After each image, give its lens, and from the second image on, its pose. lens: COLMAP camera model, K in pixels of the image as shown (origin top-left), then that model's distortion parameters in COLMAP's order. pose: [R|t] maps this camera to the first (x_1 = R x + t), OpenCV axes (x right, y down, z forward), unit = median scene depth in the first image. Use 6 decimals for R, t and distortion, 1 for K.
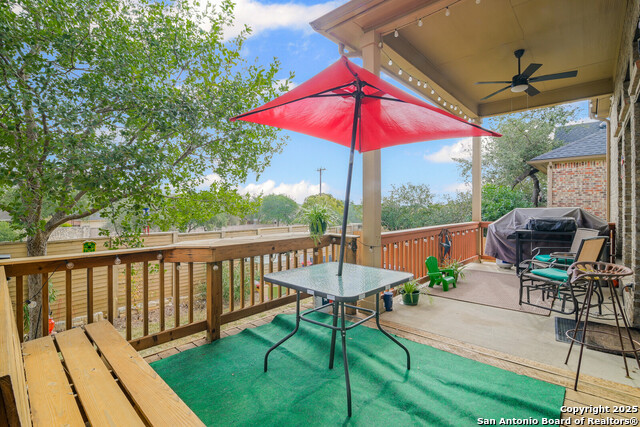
lens RADIAL K [[301.8, 0, 318.4], [0, 301.8, 212.2], [0, 0, 1]] dist [-0.012438, -0.000534]
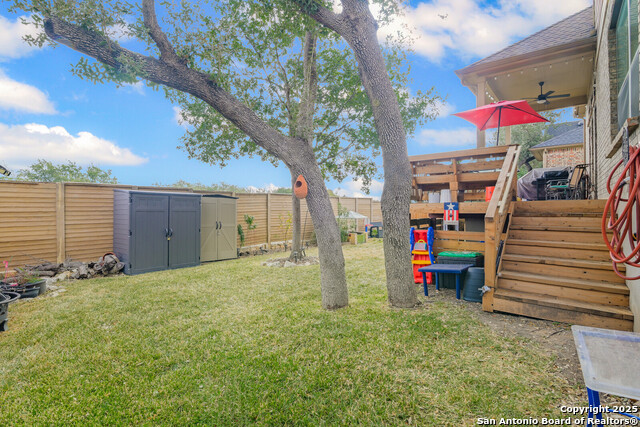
lens RADIAL K [[301.8, 0, 321.3], [0, 301.8, 209.8], [0, 0, 1]] dist [-0.012438, -0.000534]
pose [[0.998826, -0.005095, 0.048172, -0.647267], [0.005378, 0.999969, -0.005732, 0.224726], [-0.048141, 0.005984, 0.998823, -0.662326]]
